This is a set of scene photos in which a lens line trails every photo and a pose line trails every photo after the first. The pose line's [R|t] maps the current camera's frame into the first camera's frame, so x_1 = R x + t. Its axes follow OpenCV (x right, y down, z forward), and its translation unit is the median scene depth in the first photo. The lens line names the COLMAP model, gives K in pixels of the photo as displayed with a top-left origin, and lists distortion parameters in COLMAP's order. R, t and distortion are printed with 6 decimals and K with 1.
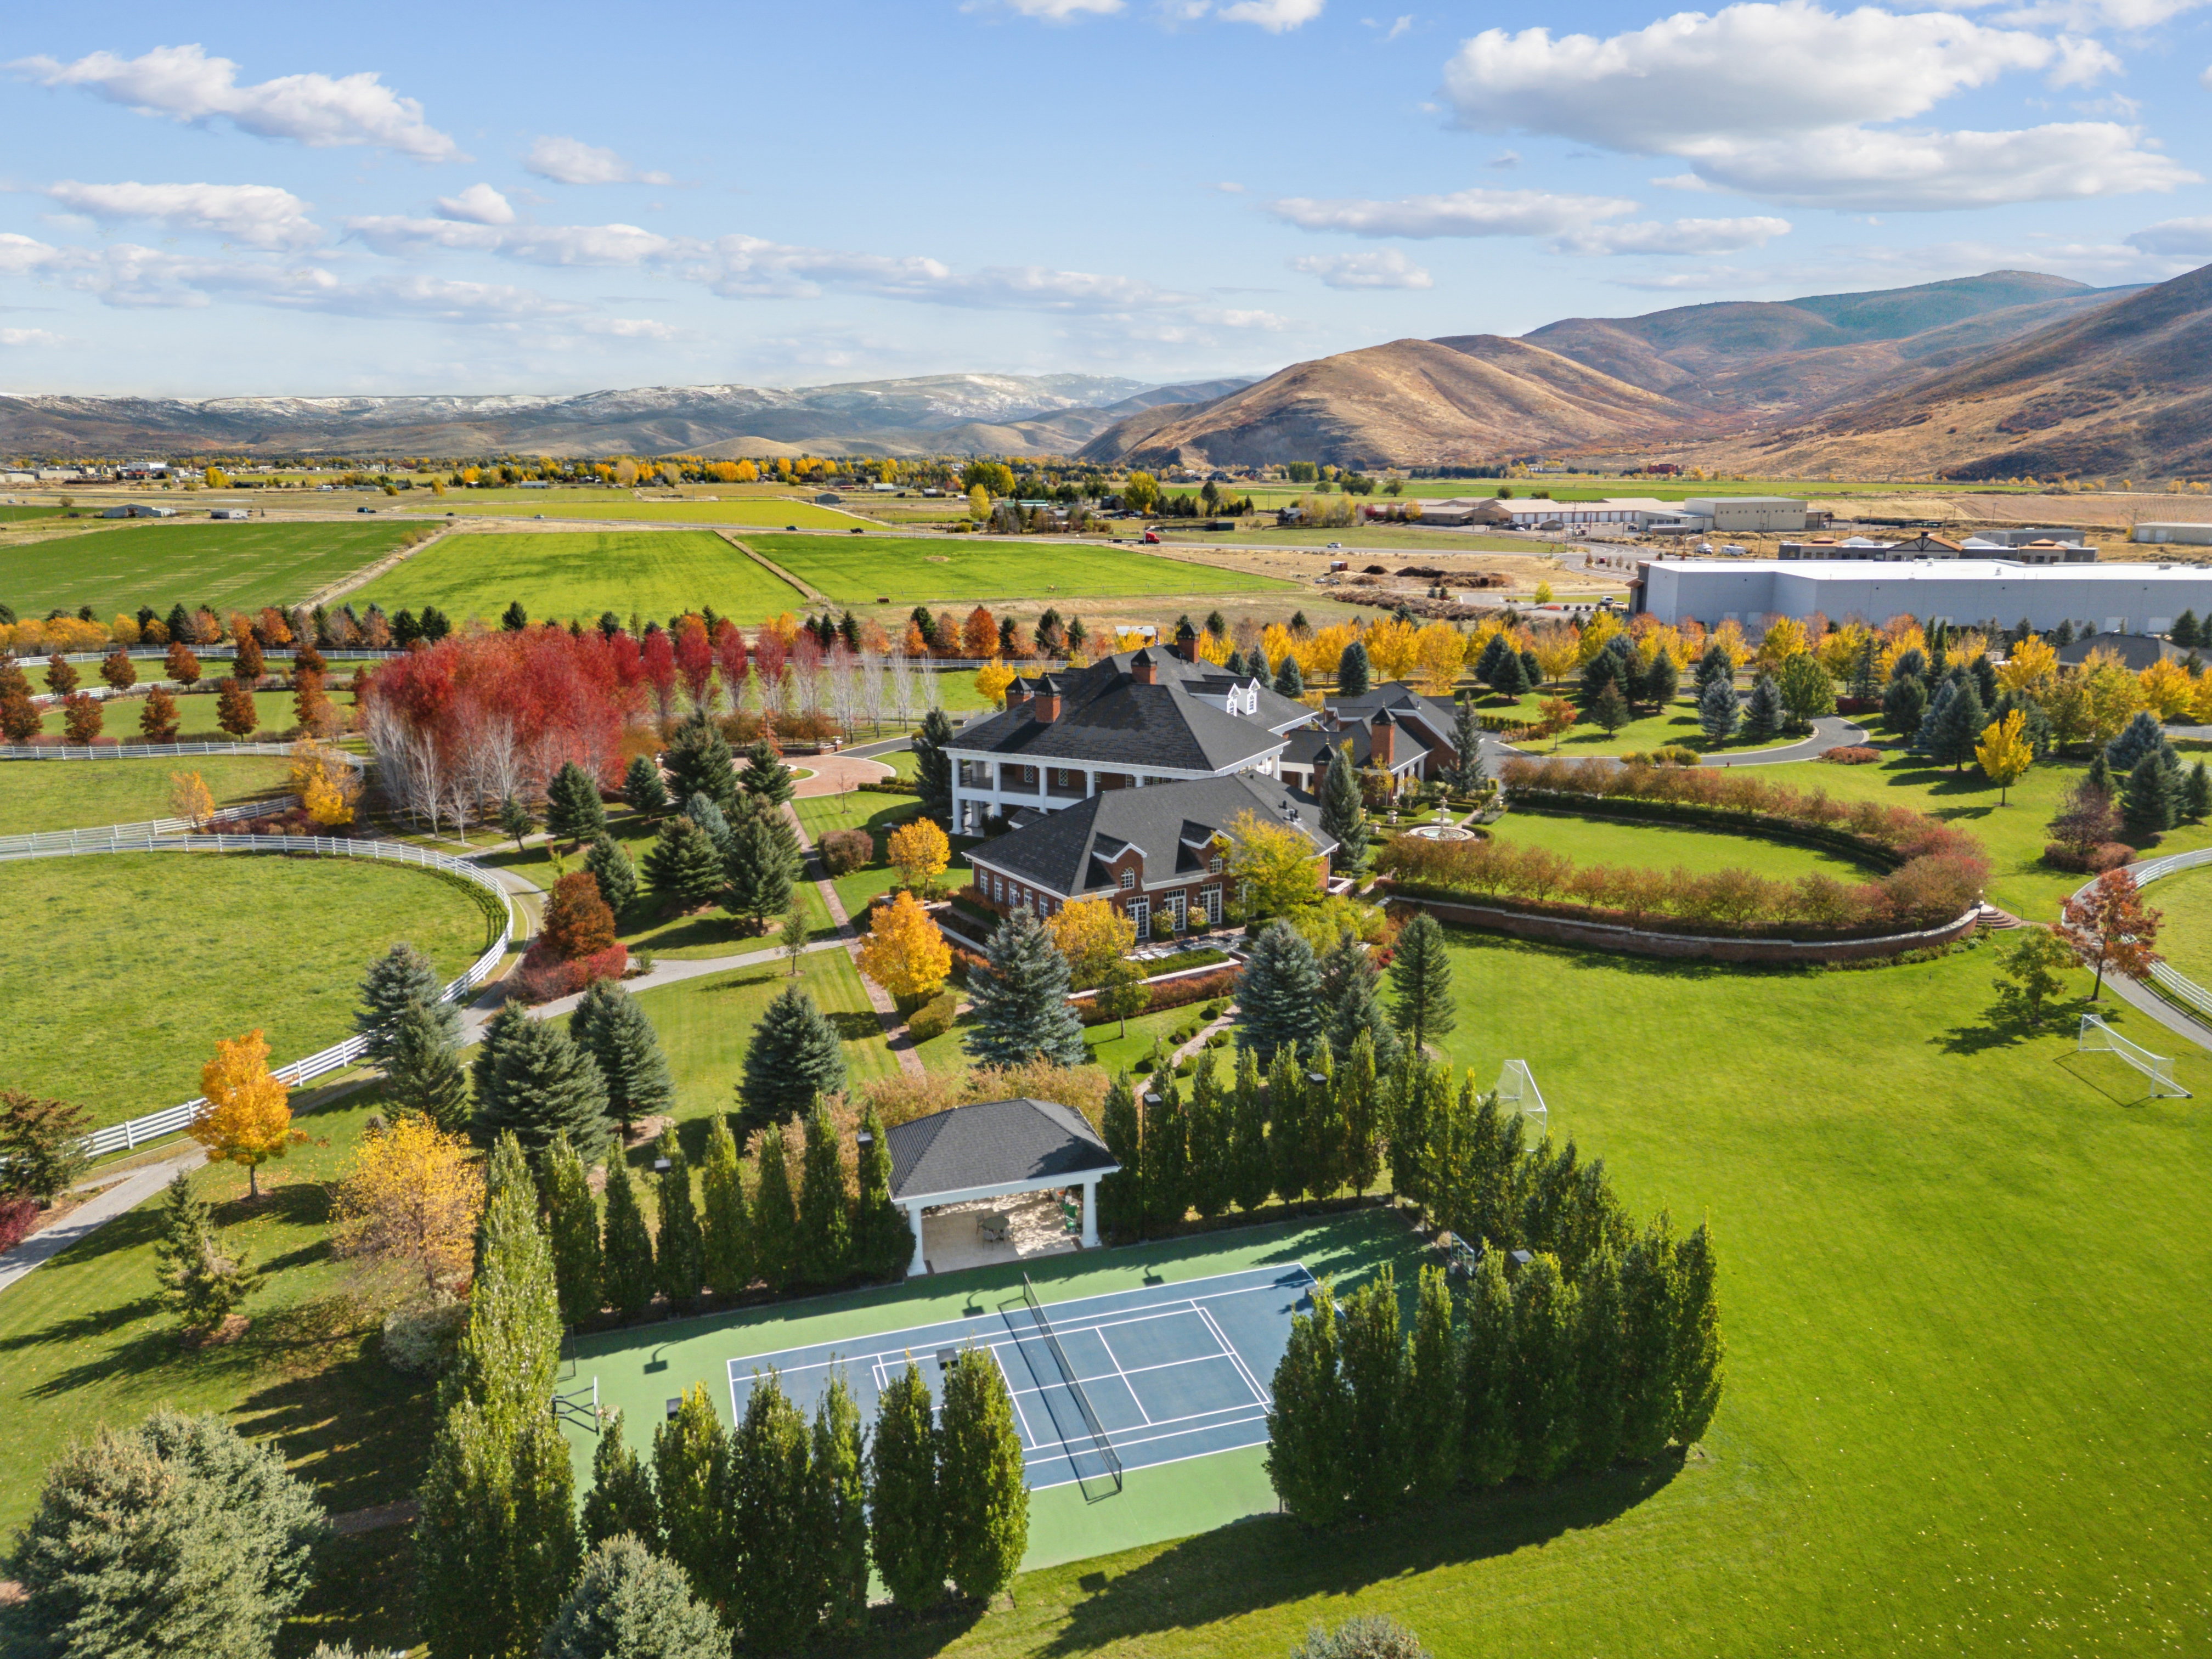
lens RADIAL K [[1547.3, 0, 1105.4], [0, 1547.3, 836.7], [0, 0, 1]] dist [0.091788, -0.091804]
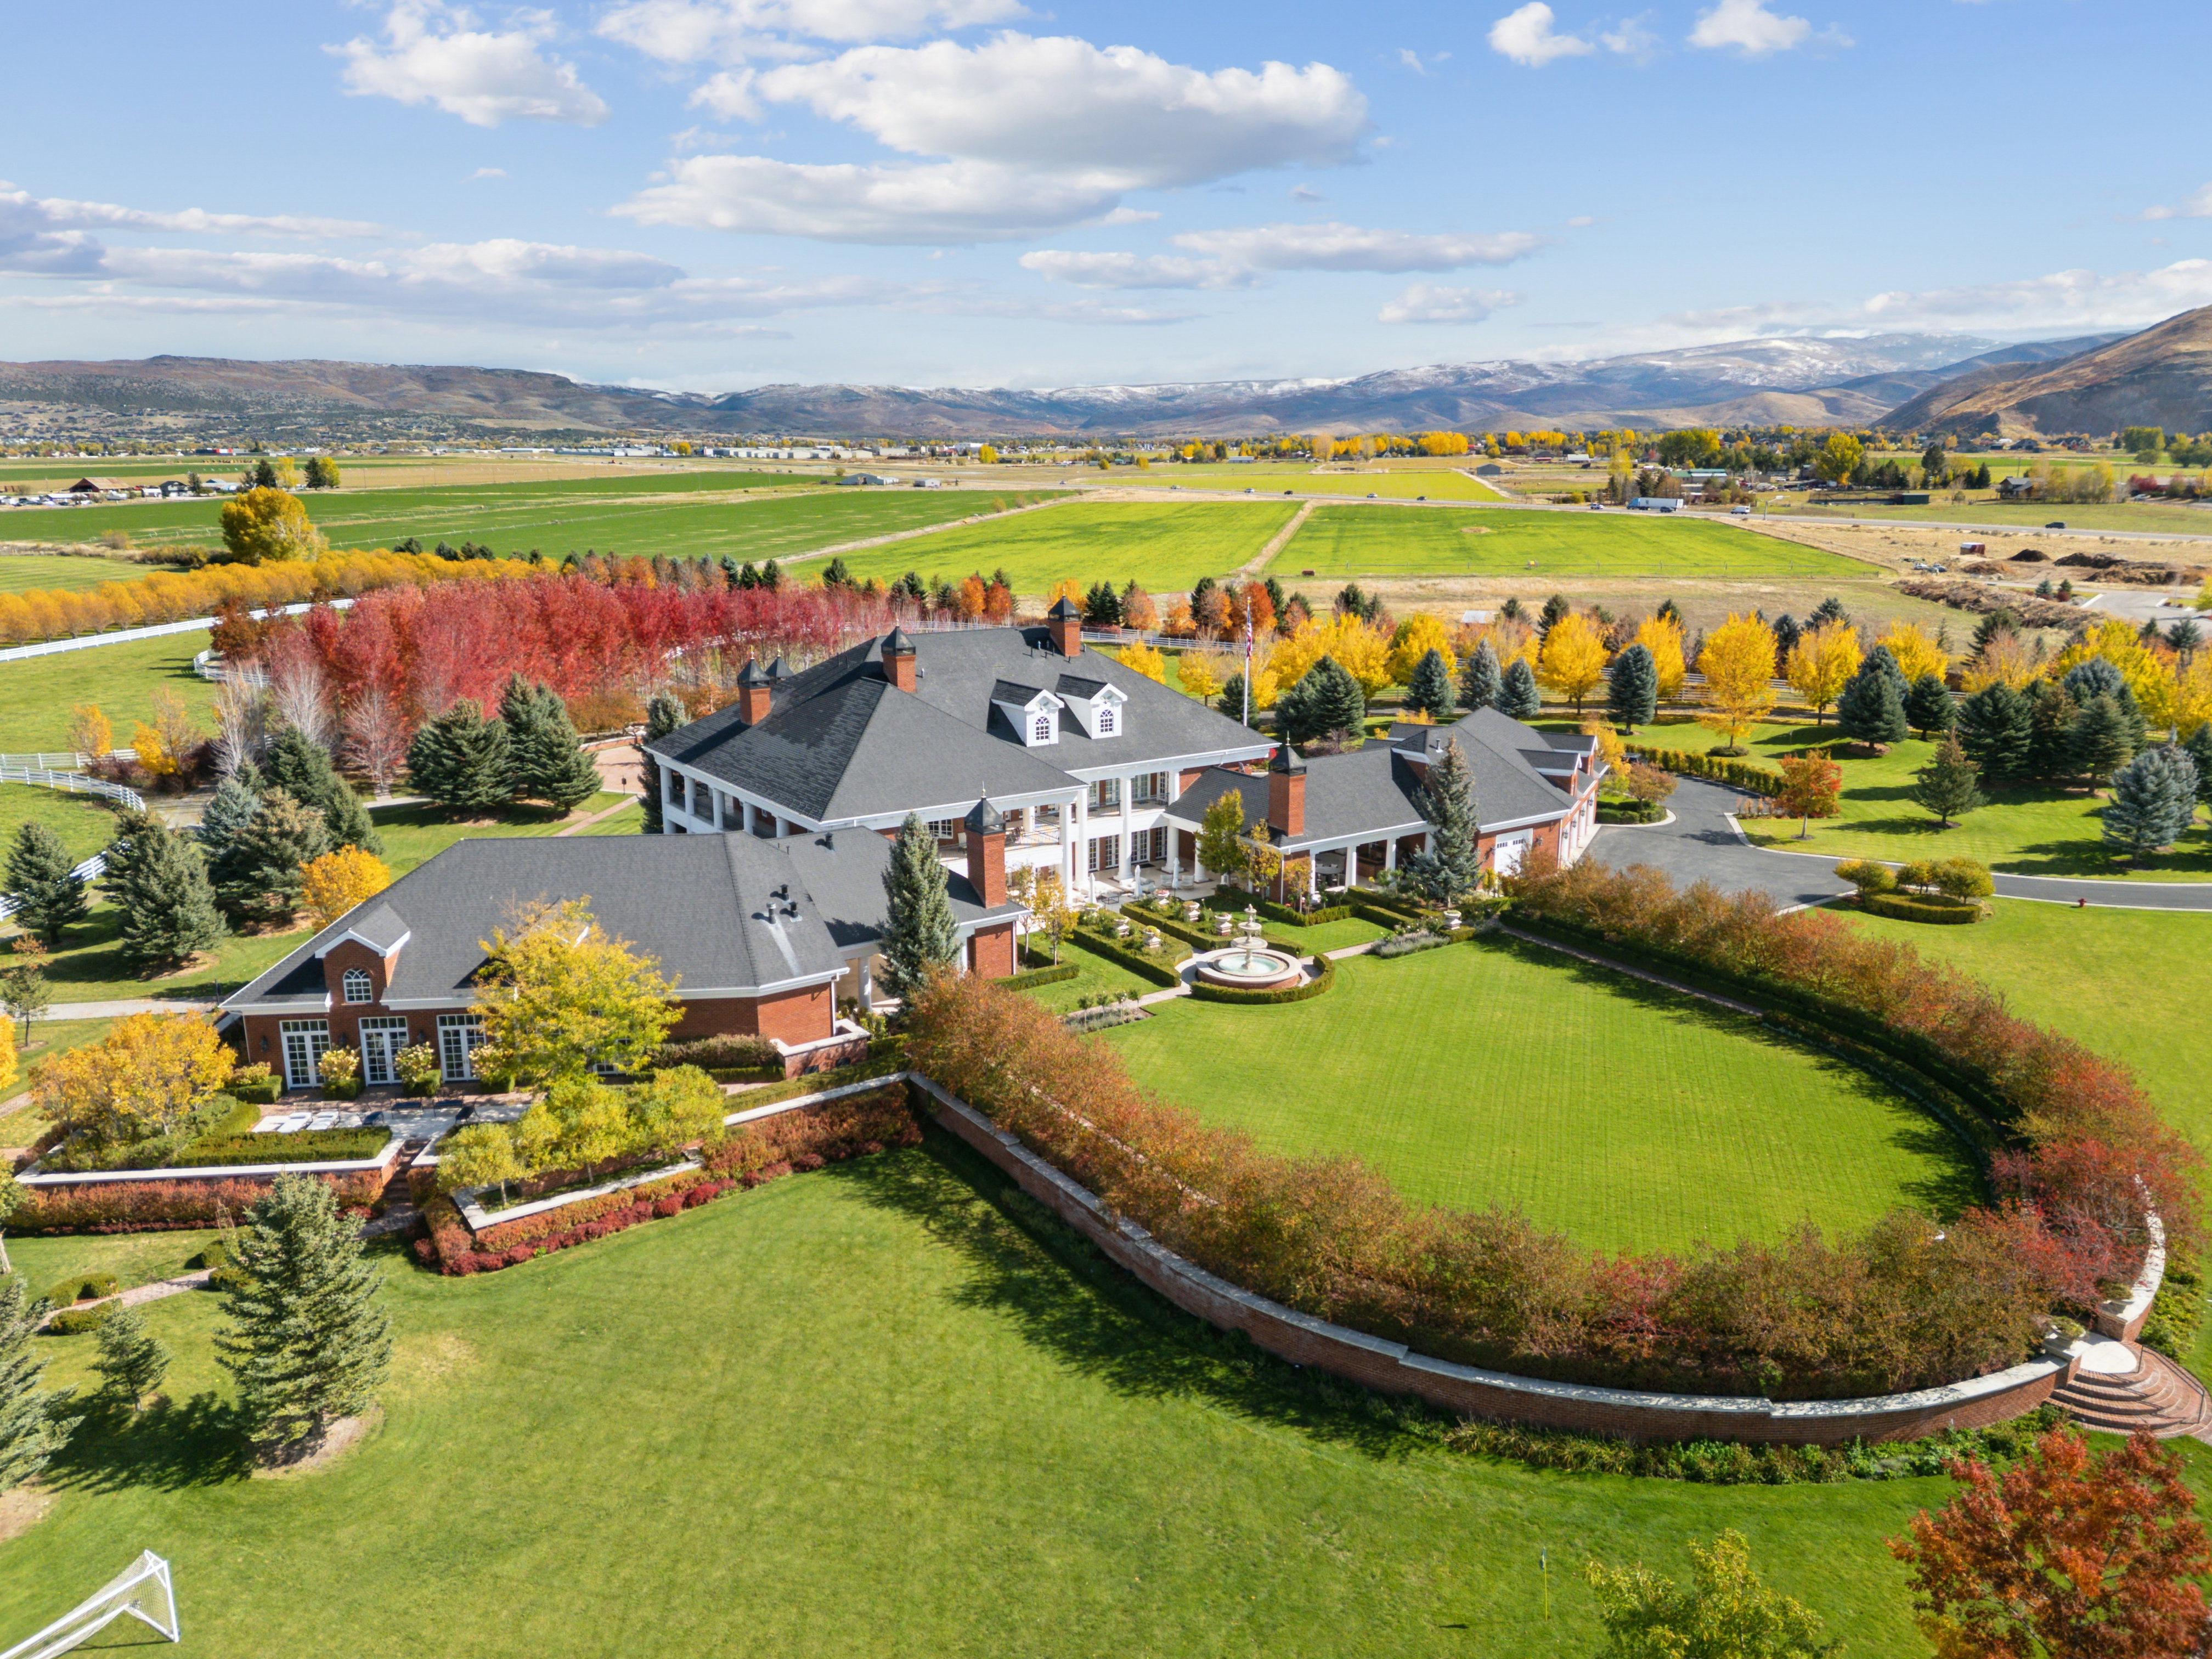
lens RADIAL K [[1547.3, 0, 1105.4], [0, 1547.3, 836.7], [0, 0, 1]] dist [0.091788, -0.091804]
pose [[0.890728, 0.112474, -0.440402, 0.028441], [-0.106477, 0.993574, 0.038395, -0.004598], [0.441890, 0.012693, 0.896979, 0.029453]]
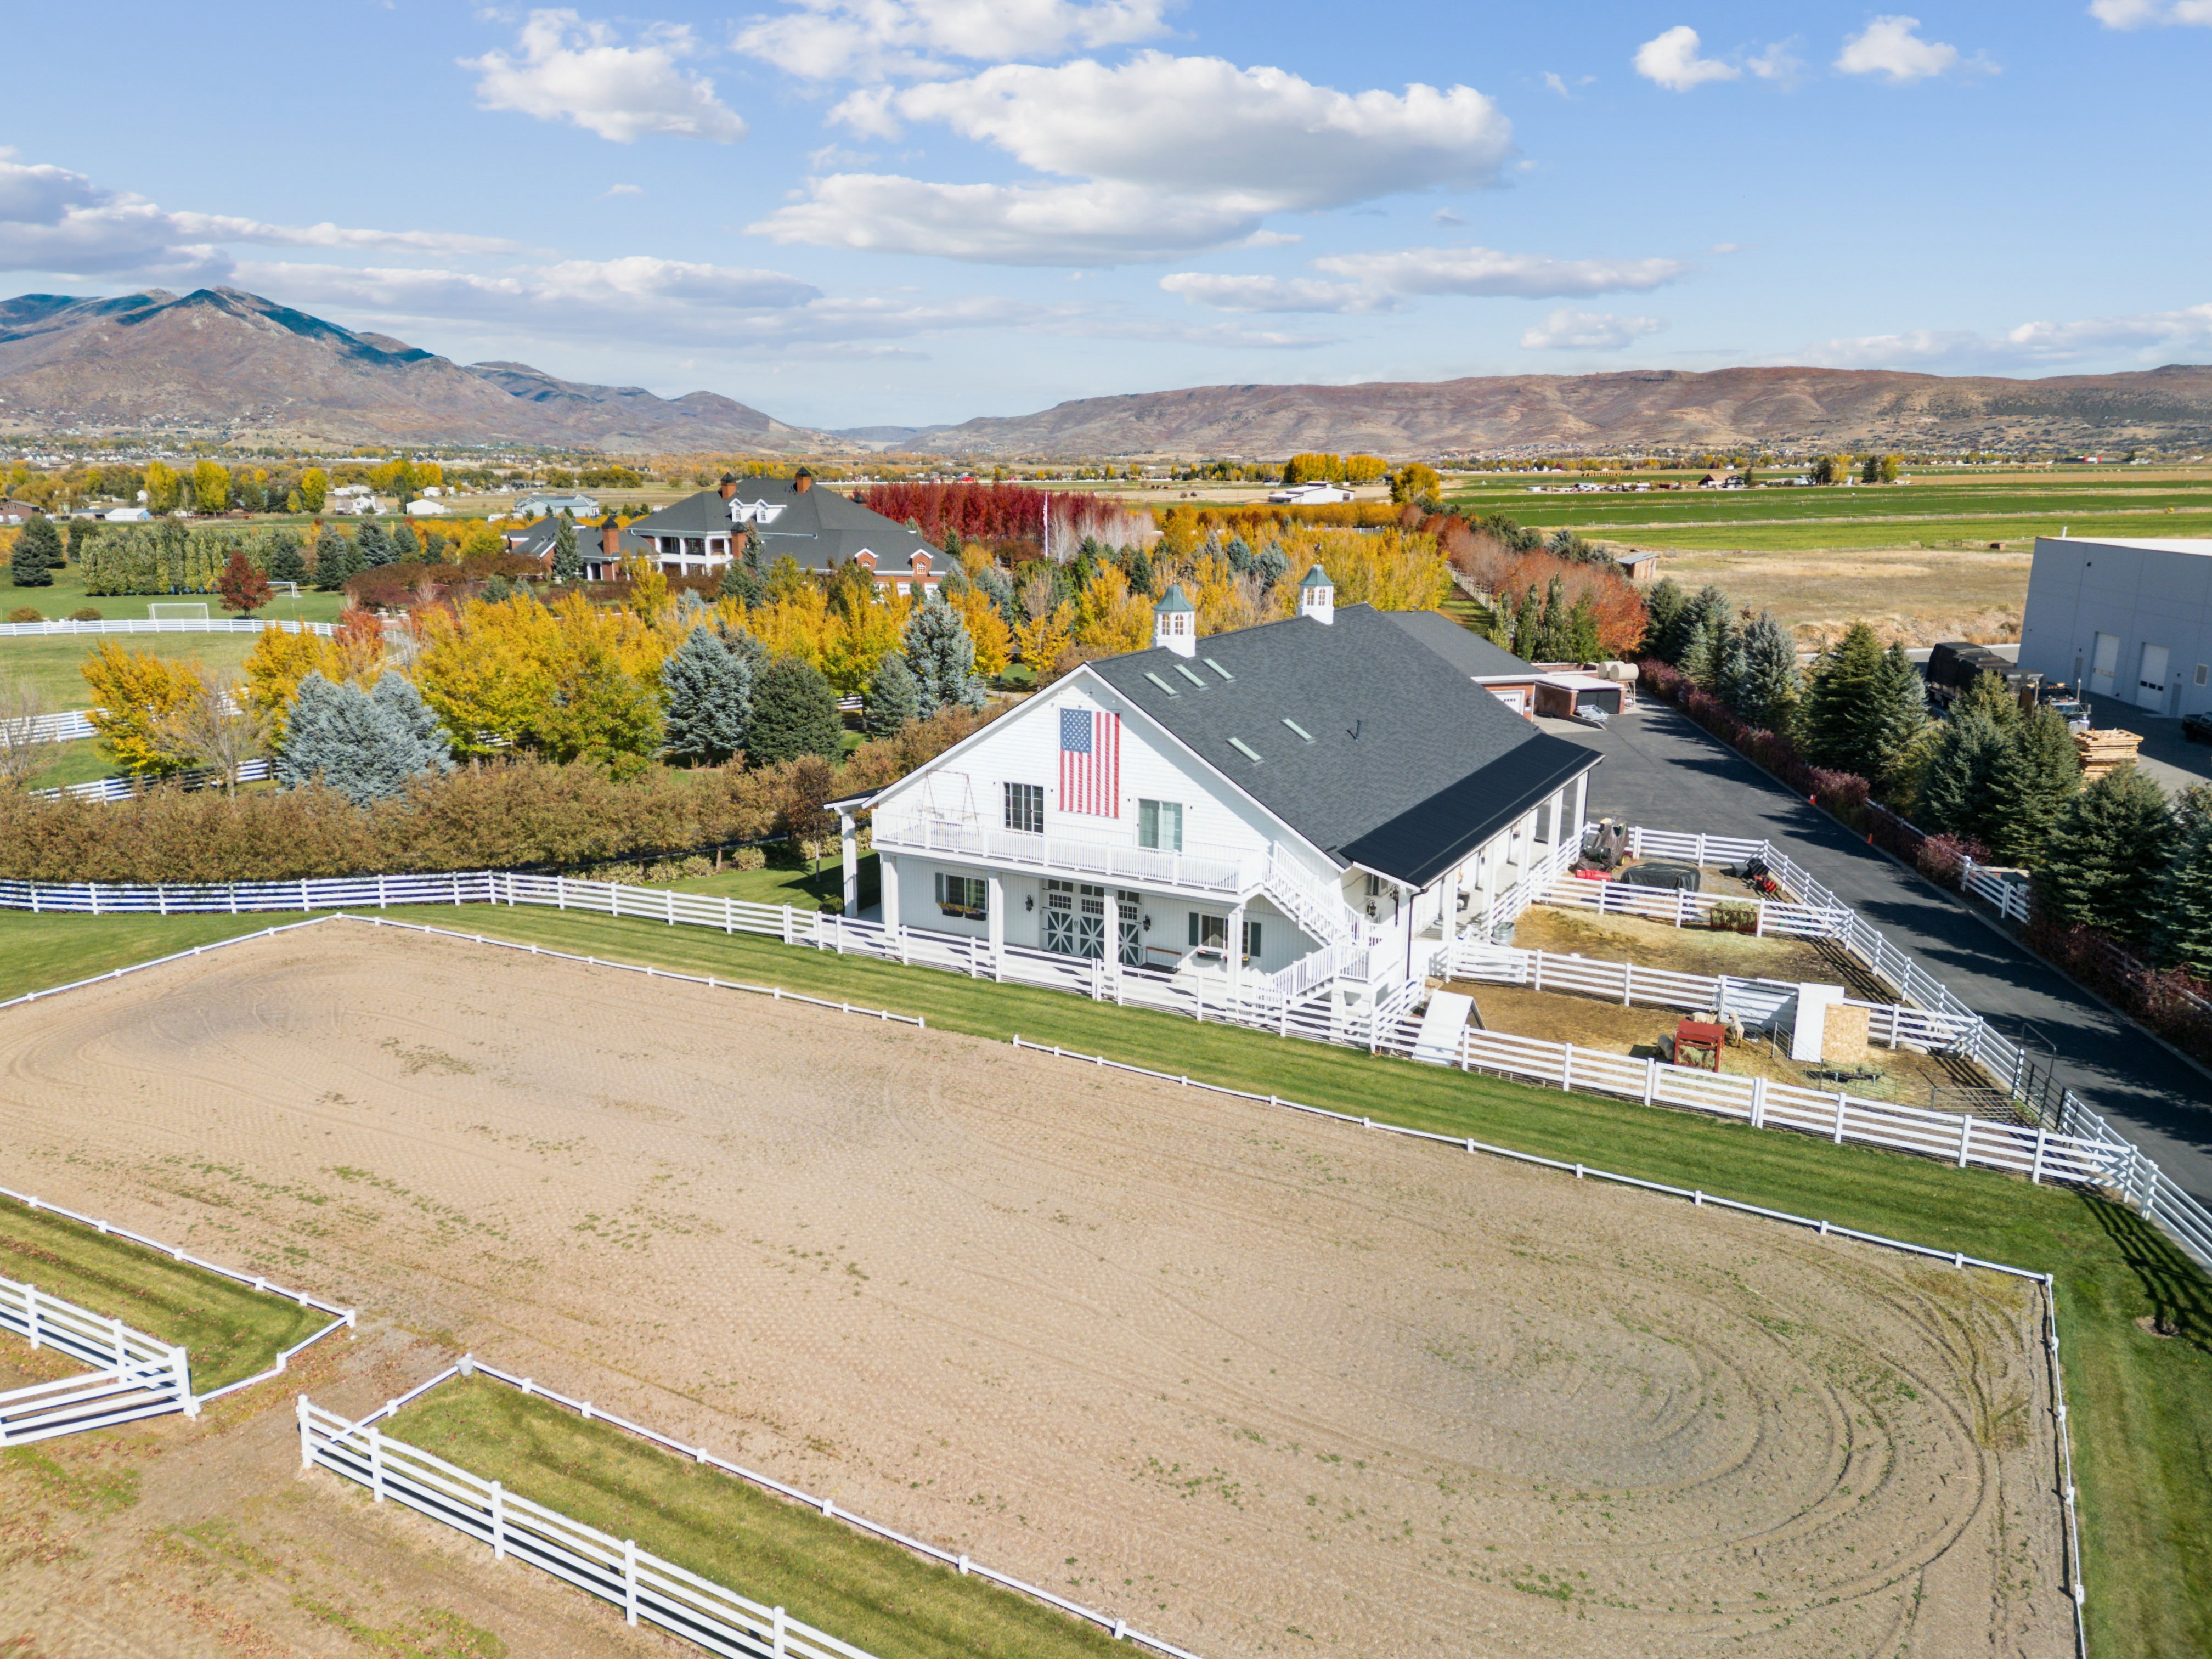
lens RADIAL K [[1556.7, 0, 1113.2], [0, 1556.7, 832.1], [0, 0, 1]] dist [0.089685, -0.088942]
pose [[0.001168, 0.235514, -0.971870, 0.126526], [-0.232951, 0.945197, 0.228770, -0.016942], [0.972488, 0.226131, 0.055967, 0.097432]]
